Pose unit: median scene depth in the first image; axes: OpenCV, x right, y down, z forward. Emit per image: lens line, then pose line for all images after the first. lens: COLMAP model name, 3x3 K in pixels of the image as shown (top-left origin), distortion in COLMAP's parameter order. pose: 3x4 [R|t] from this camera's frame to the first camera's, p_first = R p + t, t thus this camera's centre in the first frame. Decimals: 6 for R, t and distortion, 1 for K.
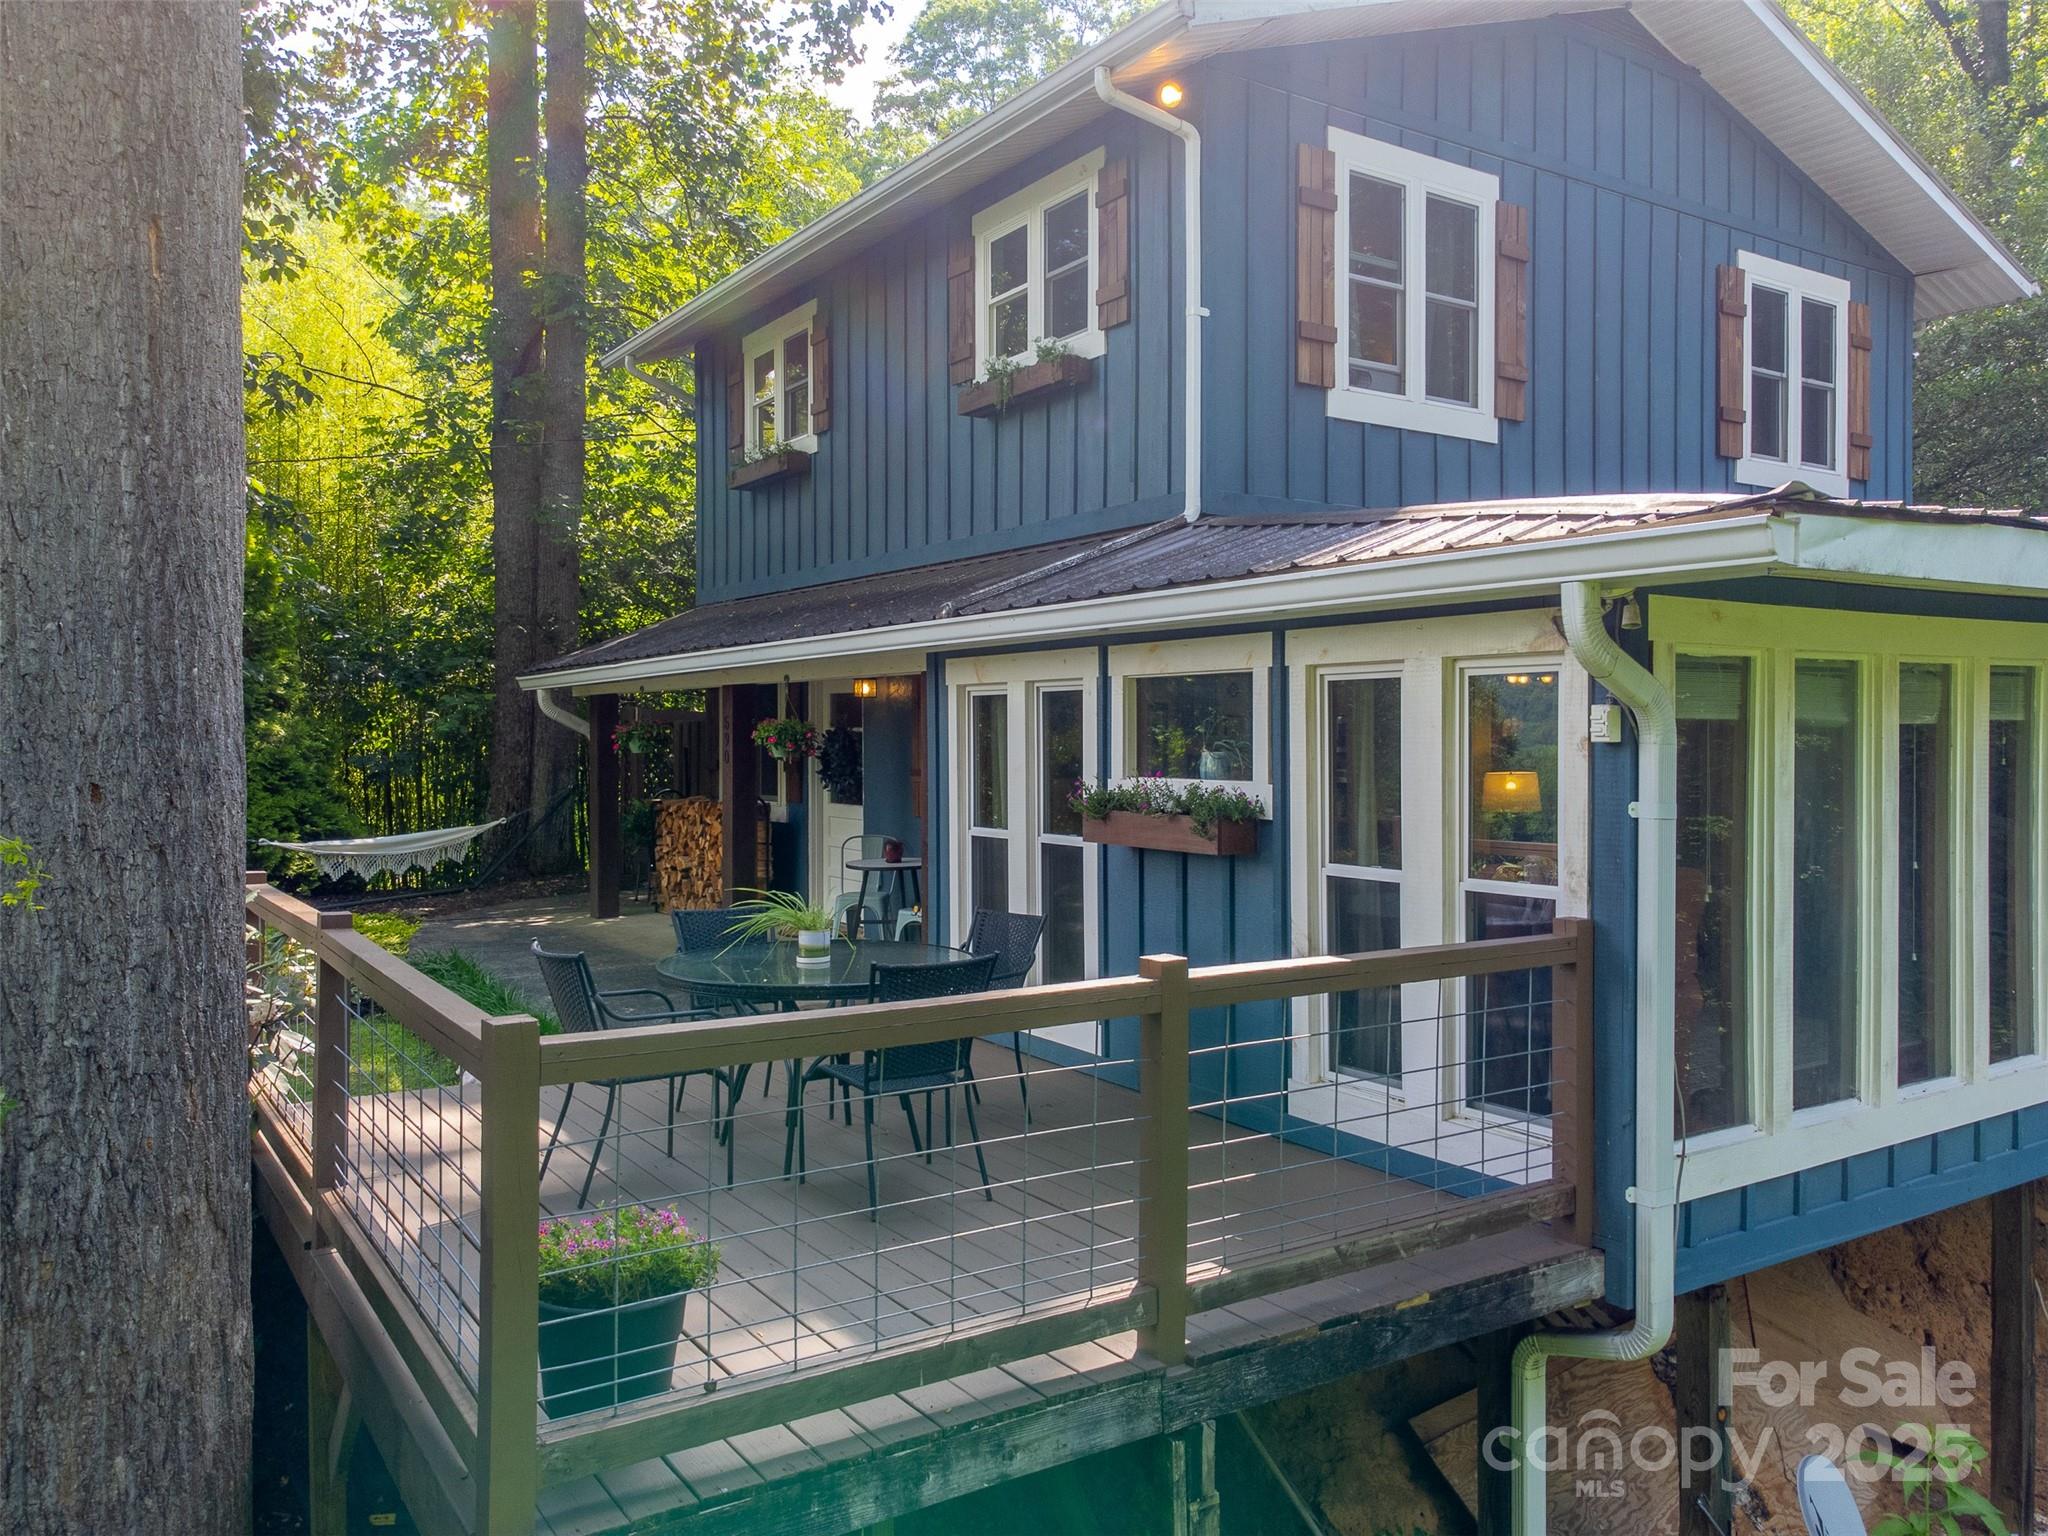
lens RADIAL K [[1562.1, 0, 1022.8], [0, 1562.1, 752.9], [0, 0, 1]] dist [0.060182, -0.065524]
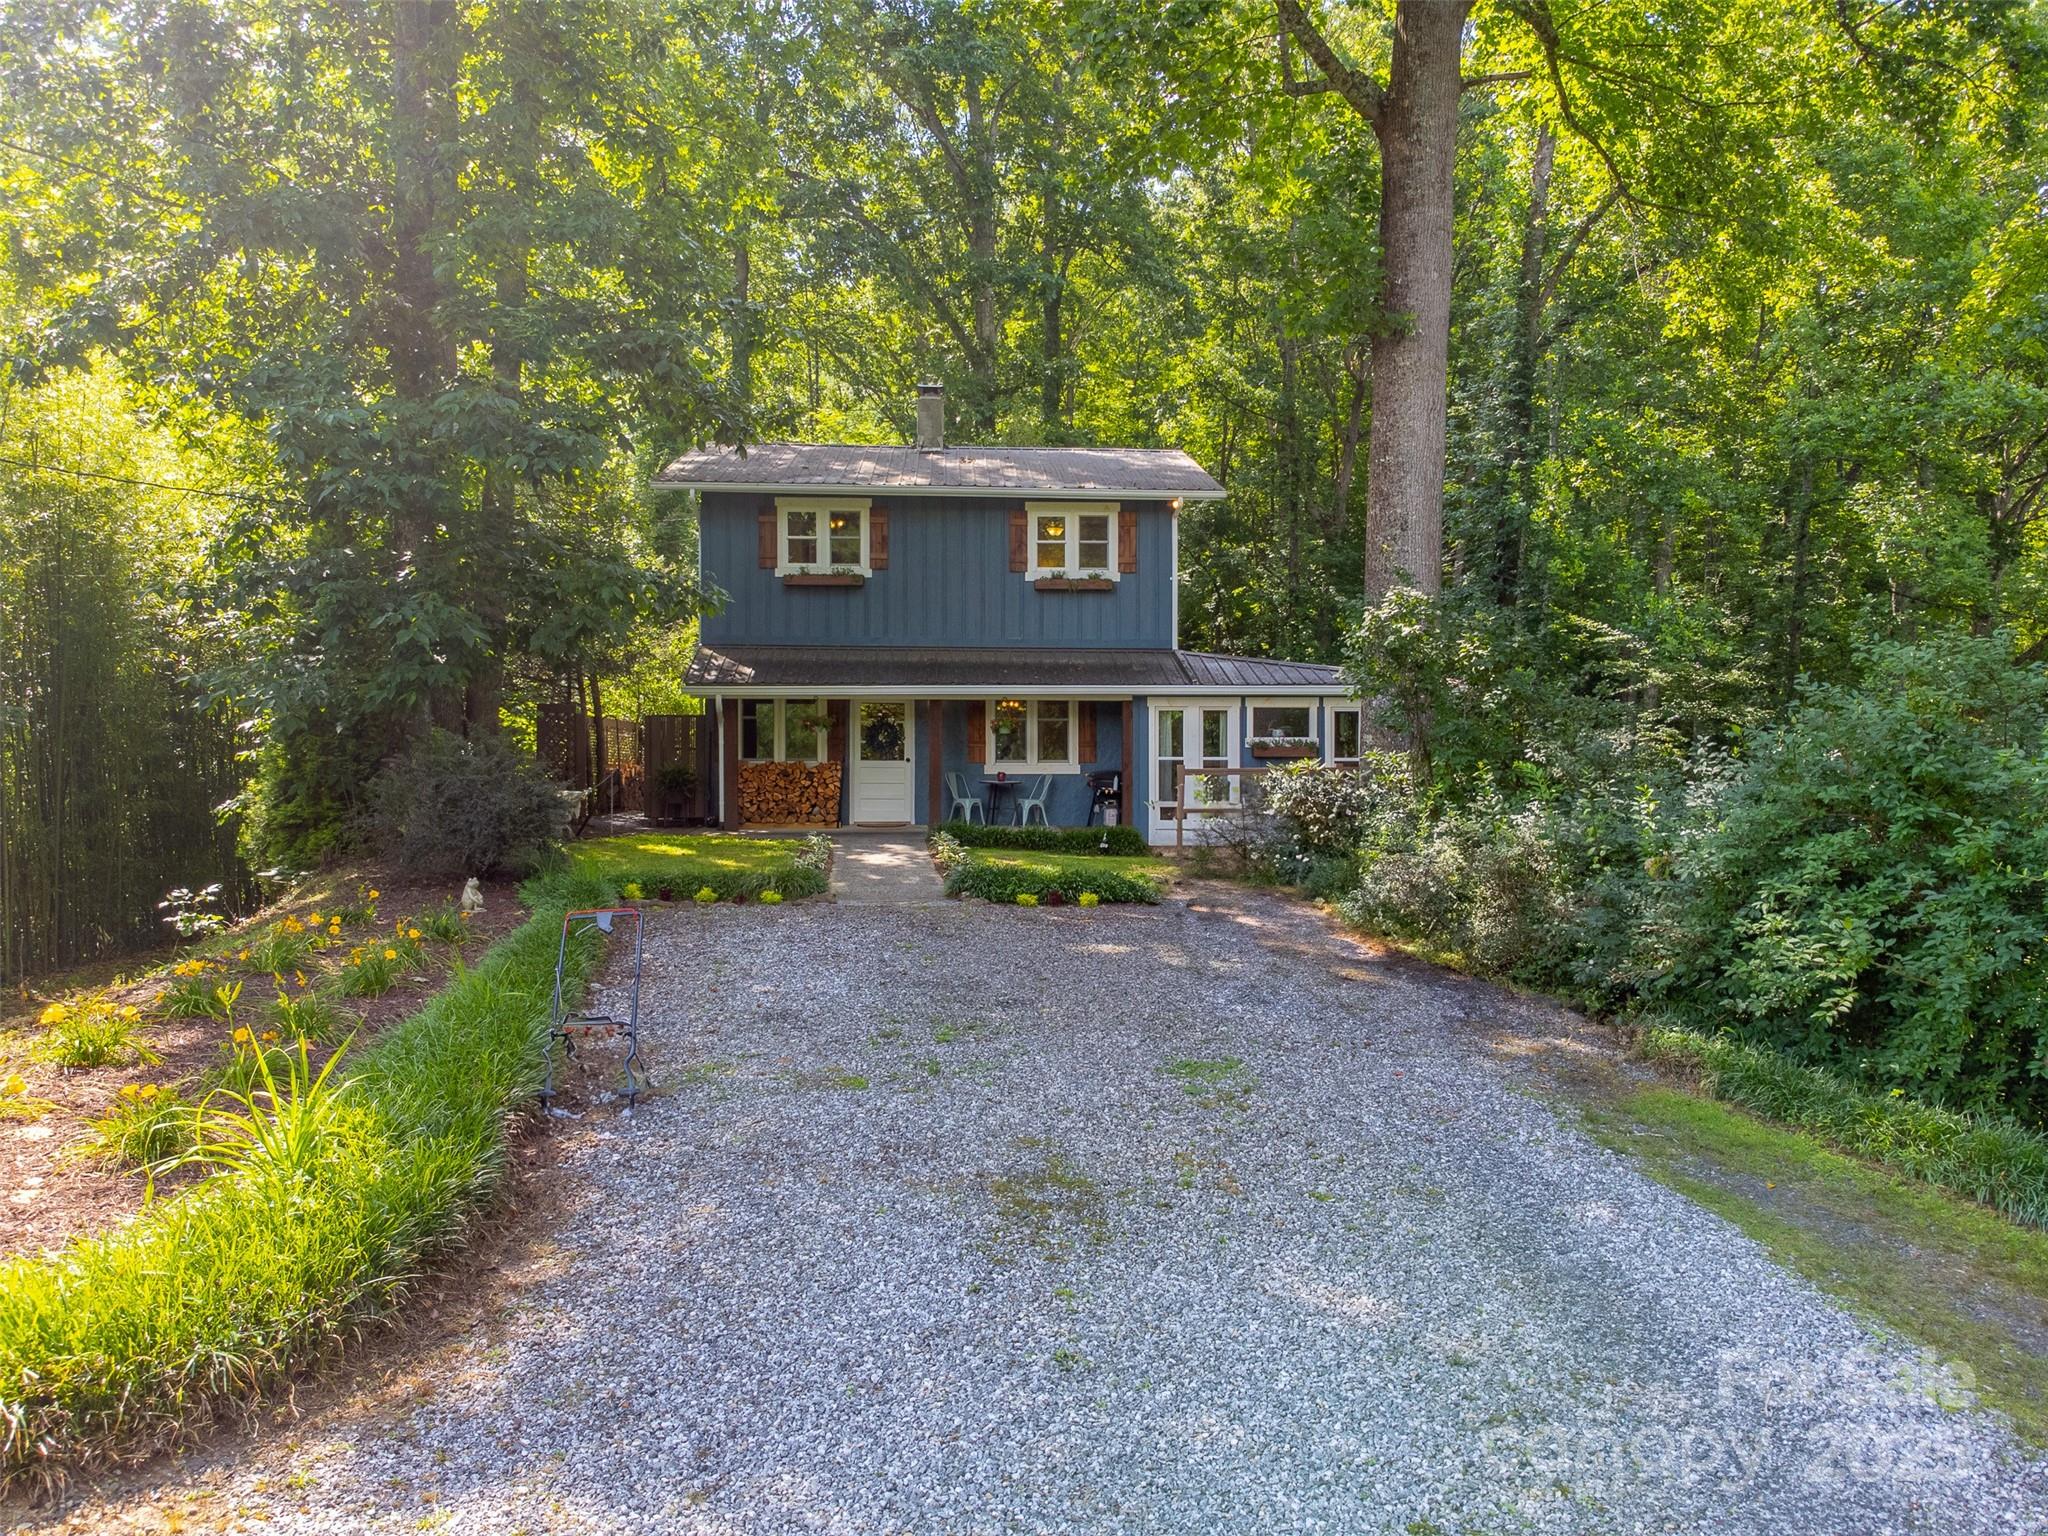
lens RADIAL K [[1562.1, 0, 1022.8], [0, 1562.1, 752.9], [0, 0, 1]] dist [0.060182, -0.065524]
pose [[0.506198, -0.006215, 0.862395, -2.561415], [0.005357, 0.999977, 0.004062, 0.027164], [-0.862400, 0.002563, 0.506220, -0.220799]]
